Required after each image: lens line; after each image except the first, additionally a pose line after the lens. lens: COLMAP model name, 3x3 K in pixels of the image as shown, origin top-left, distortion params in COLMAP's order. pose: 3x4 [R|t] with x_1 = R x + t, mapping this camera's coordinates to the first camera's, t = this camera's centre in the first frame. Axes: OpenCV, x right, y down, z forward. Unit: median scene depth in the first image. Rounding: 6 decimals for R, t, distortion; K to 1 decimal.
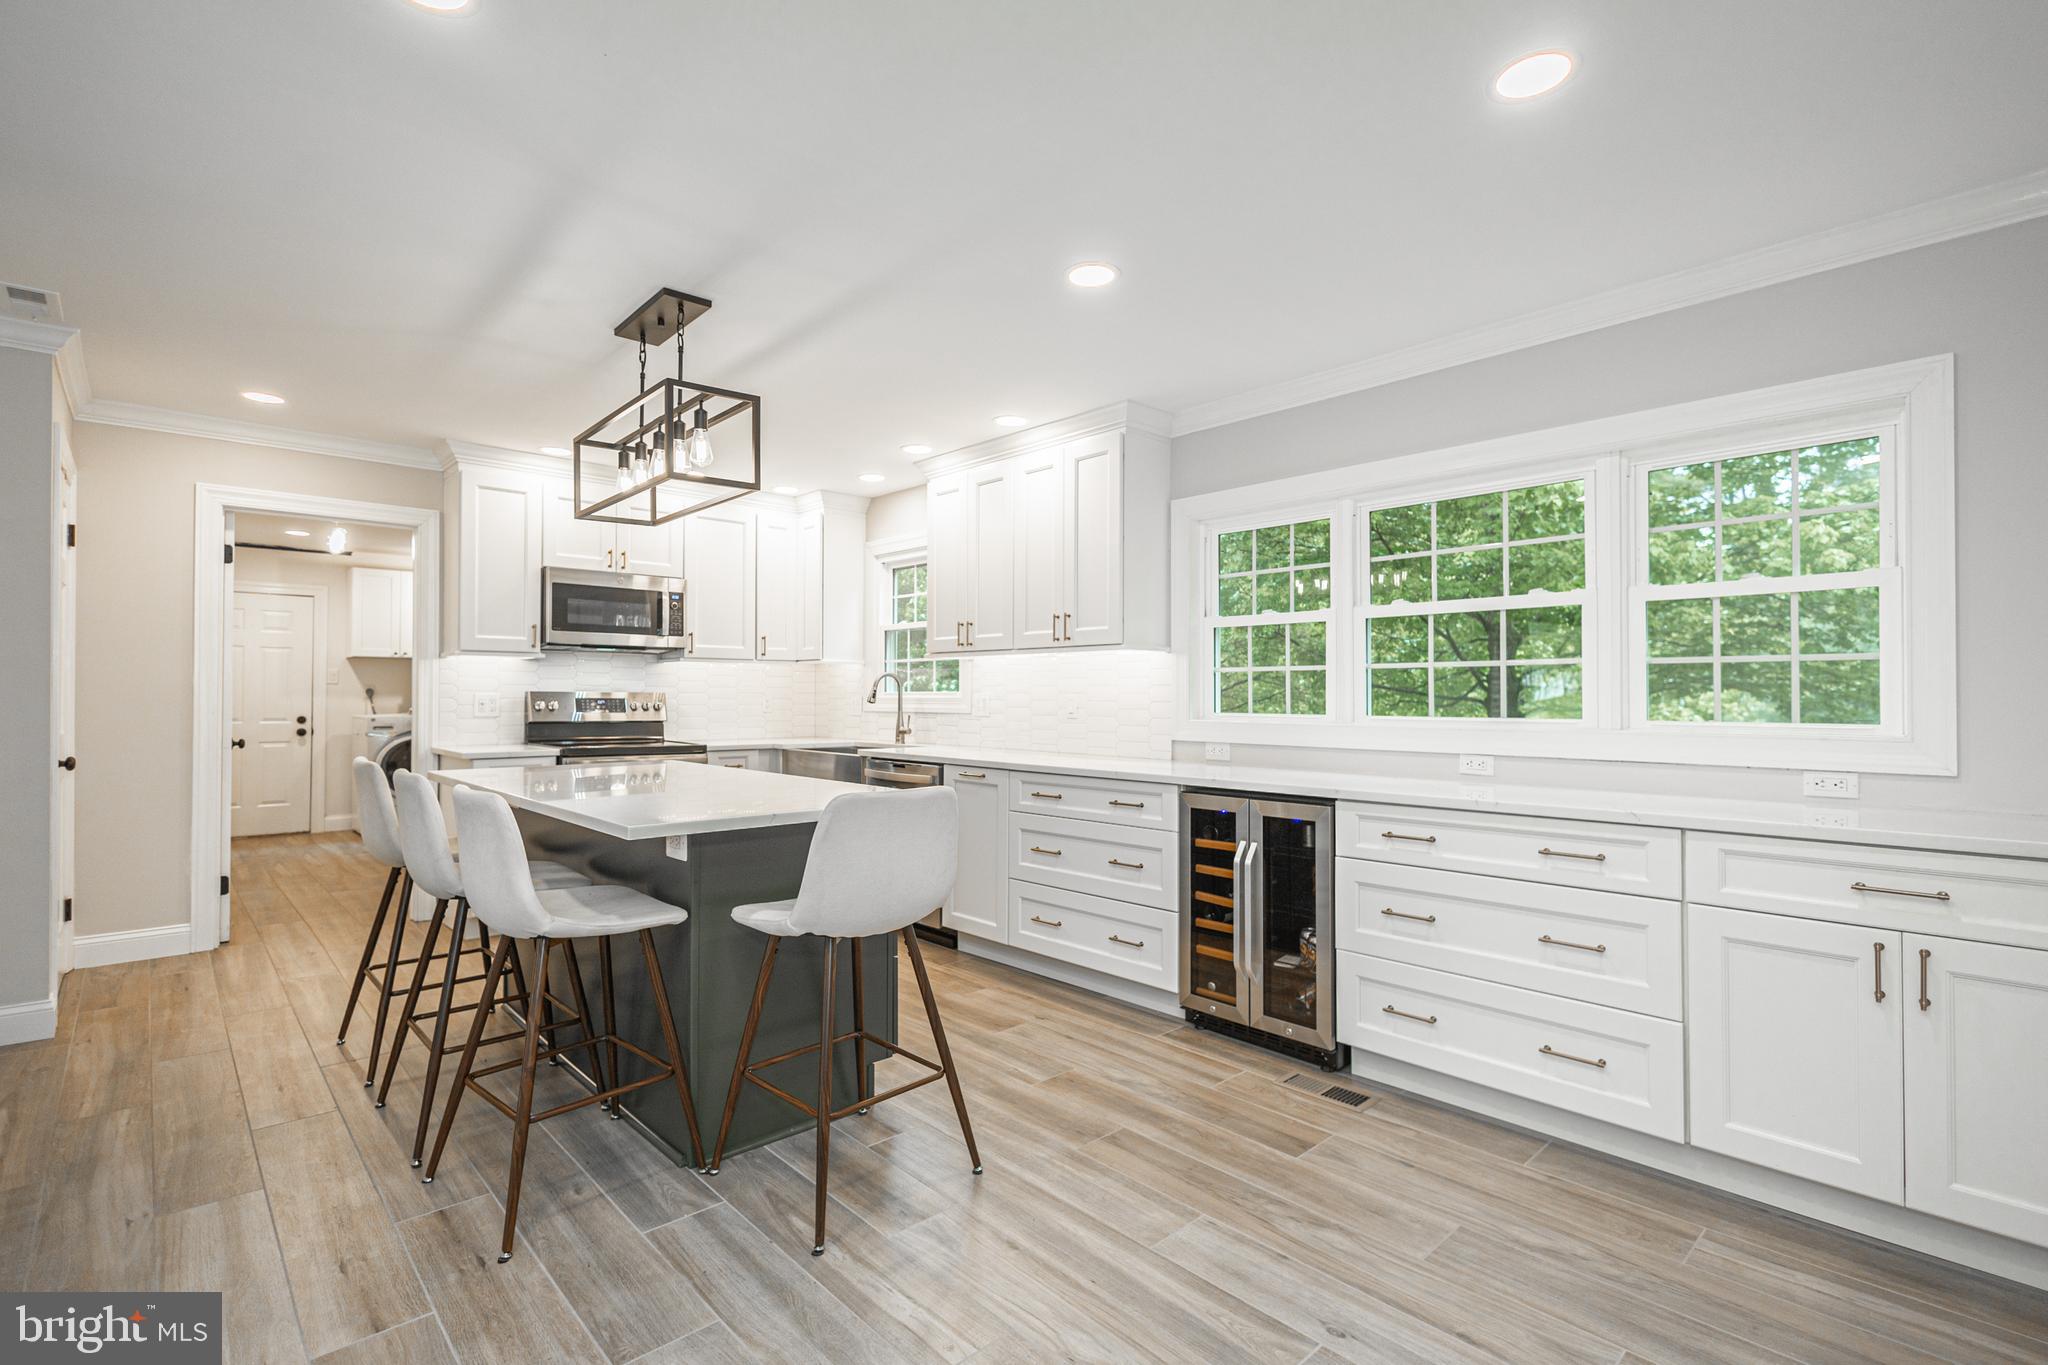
lens RADIAL K [[943.4, 0, 1022.0], [0, 943.4, 685.3], [0, 0, 1]] dist [0.001114, 0.000077]
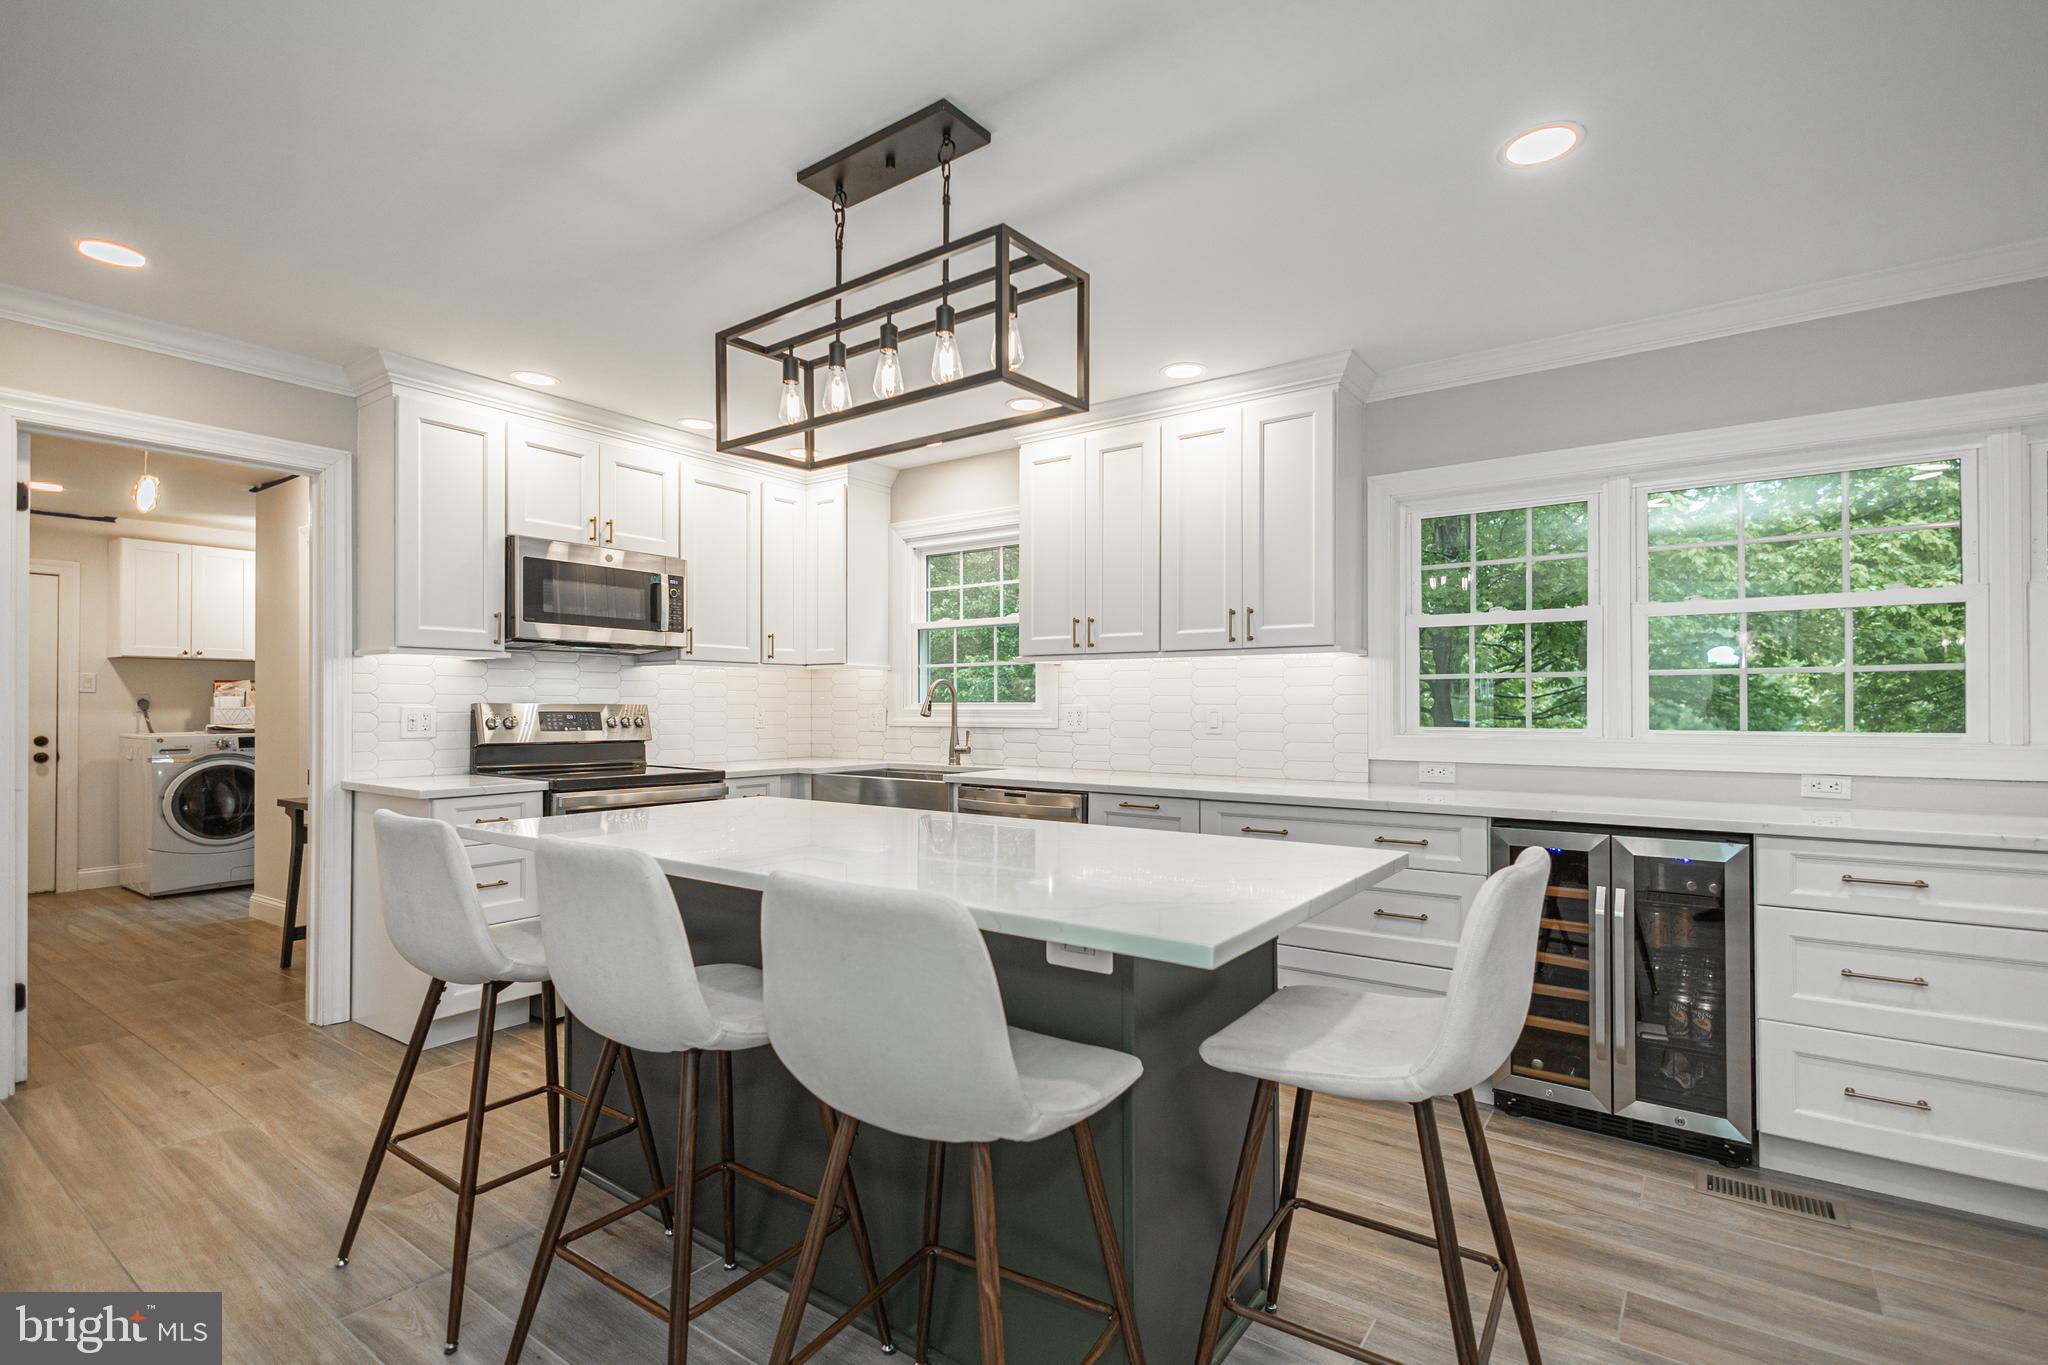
lens RADIAL K [[937.6, 0, 1018.6], [0, 937.6, 703.9], [0, 0, 1]] dist [0.001874, 0.000003]
pose [[0.979509, -0.002742, 0.201383, -0.355109], [0.000606, 0.999943, 0.010665, -0.001269], [-0.201401, -0.010324, 0.979455, 0.262884]]
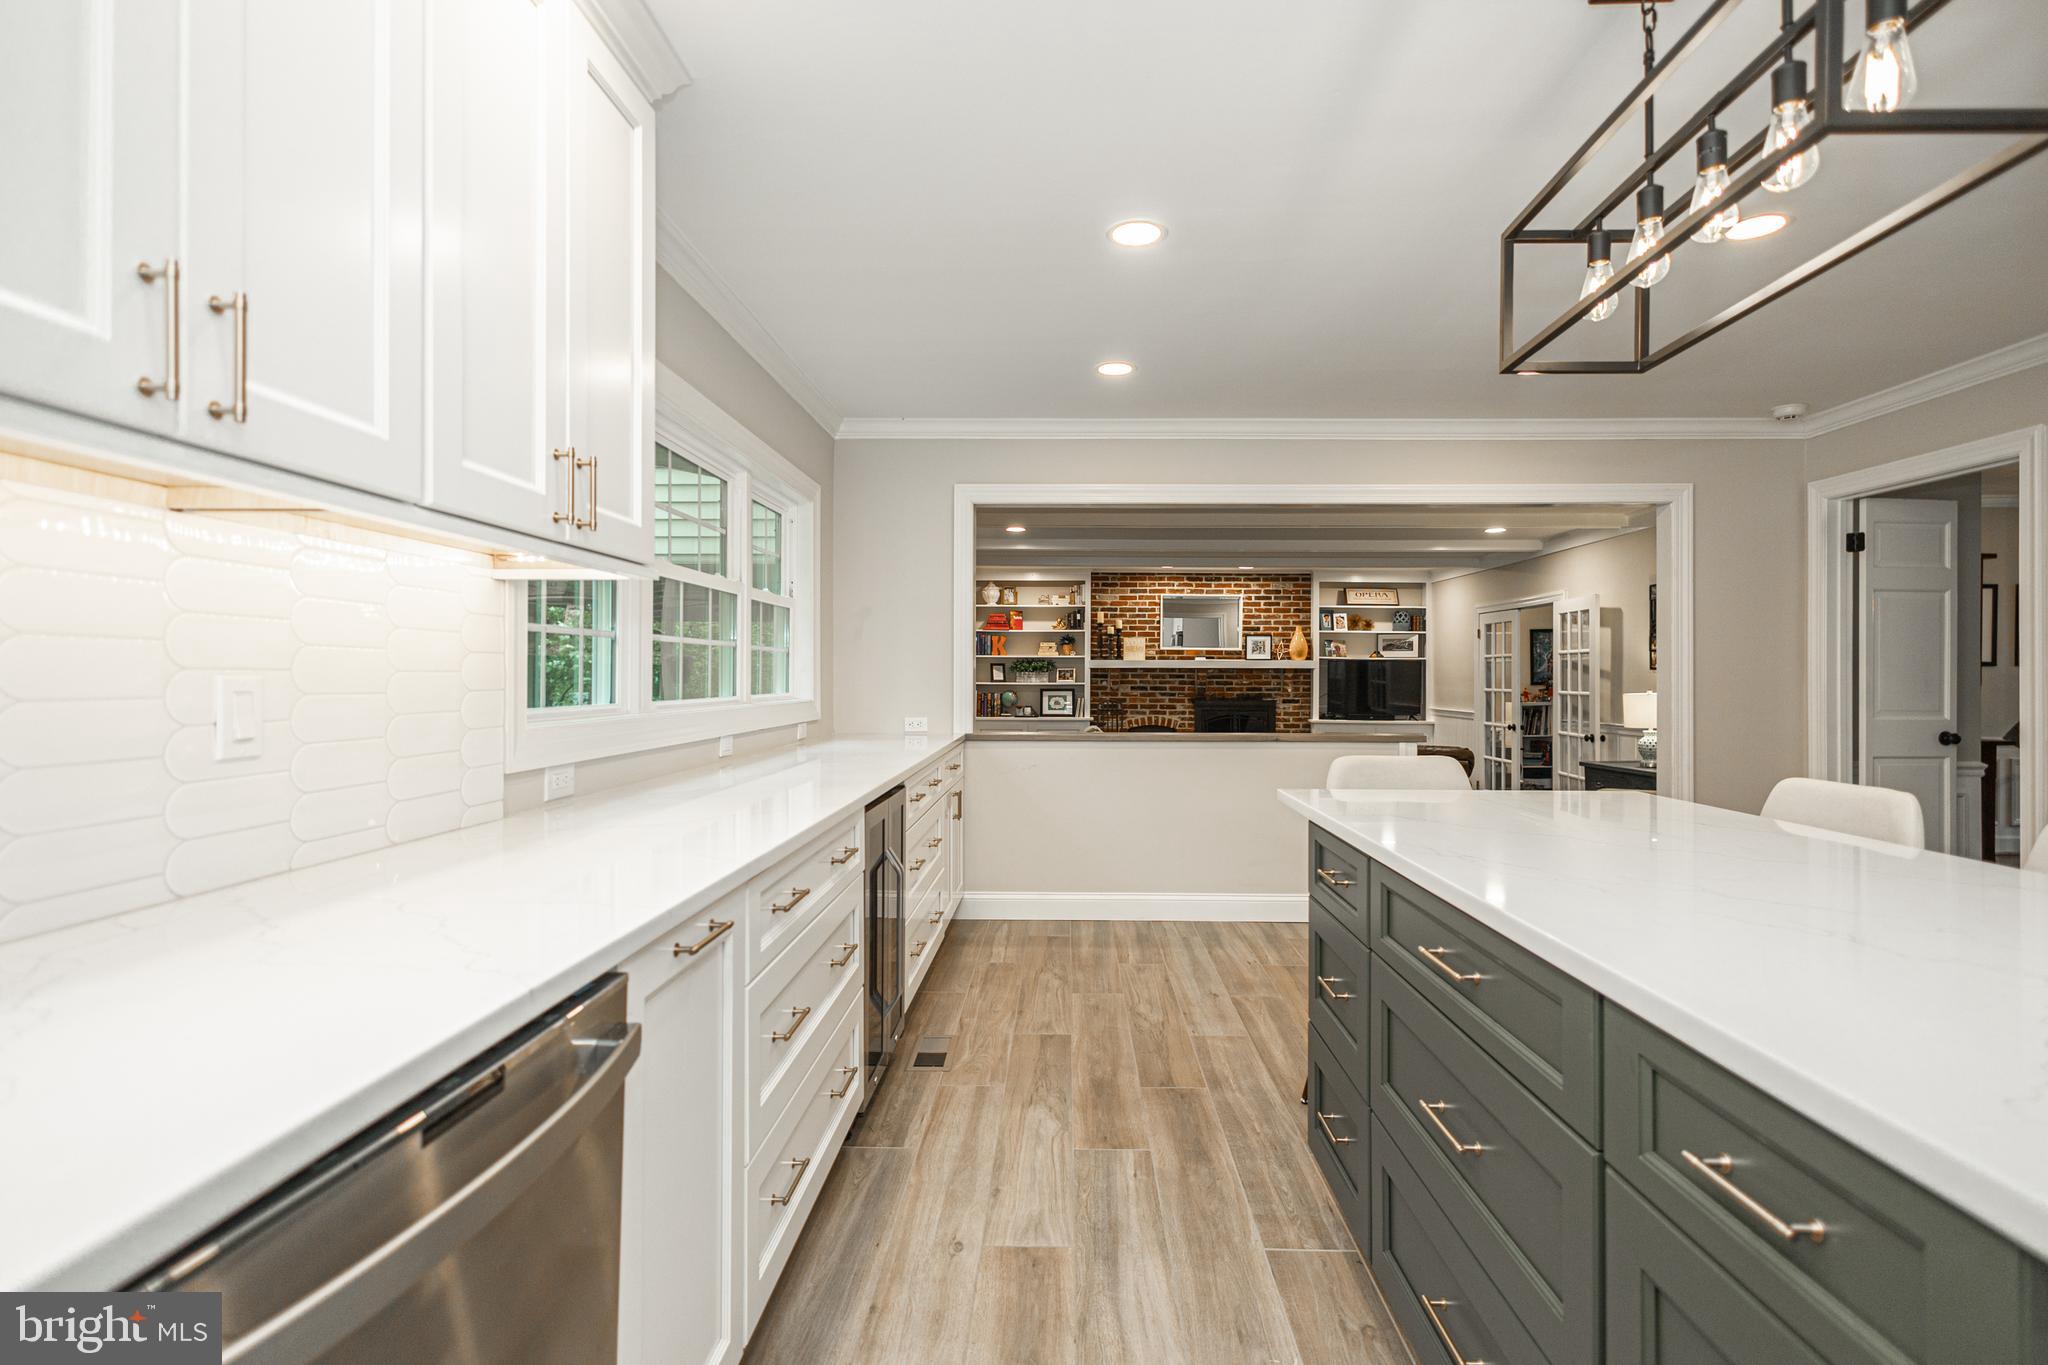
lens RADIAL K [[965.6, 0, 1037.5], [0, 965.6, 678.9], [0, 0, 1]] dist [0.000206, -0.000052]
pose [[-0.715116, -0.006699, 0.698974, -0.389111], [-0.012469, 0.999917, -0.003173, 0.011944], [-0.698895, -0.010984, -0.715140, 1.289575]]
